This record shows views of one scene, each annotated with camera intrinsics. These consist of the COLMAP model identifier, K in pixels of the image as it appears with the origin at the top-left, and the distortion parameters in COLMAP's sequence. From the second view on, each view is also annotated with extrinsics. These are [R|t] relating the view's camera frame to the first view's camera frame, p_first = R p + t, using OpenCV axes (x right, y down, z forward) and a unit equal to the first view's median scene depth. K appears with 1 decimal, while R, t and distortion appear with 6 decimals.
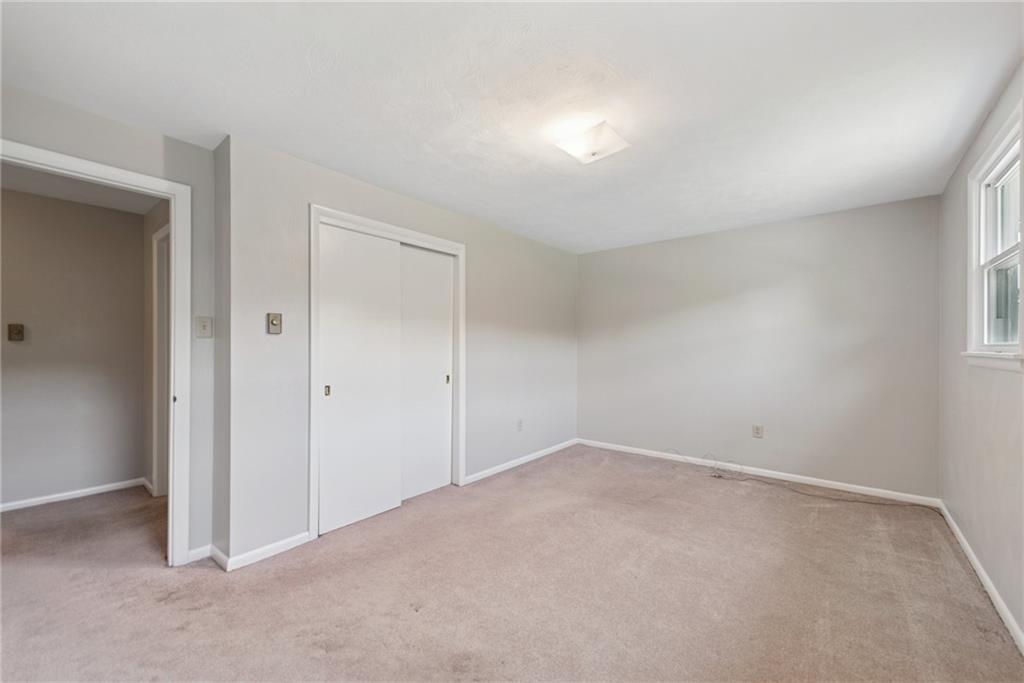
lens RADIAL K [[405.8, 0, 518.3], [0, 405.8, 348.2], [0, 0, 1]] dist [0.000359, -0.000187]
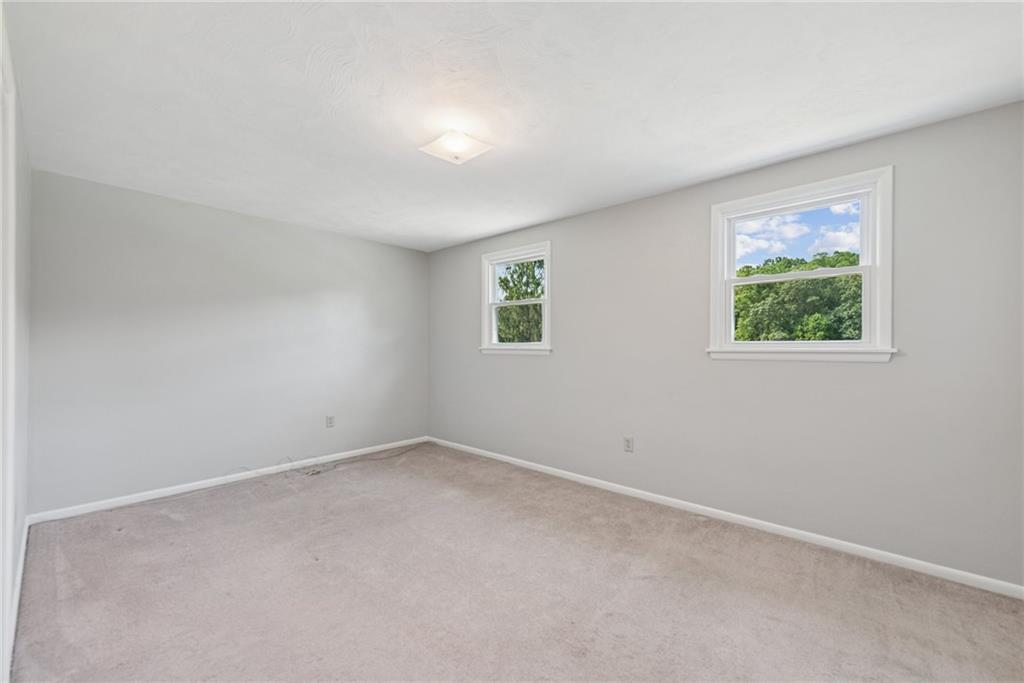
lens RADIAL K [[405.8, 0, 518.3], [0, 405.8, 348.2], [0, 0, 1]] dist [0.000359, -0.000187]
pose [[0.025262, -0.000562, 0.999681, -0.546571], [0.002477, 0.999997, 0.000499, 0.009972], [-0.999678, 0.002463, 0.025263, 0.522000]]
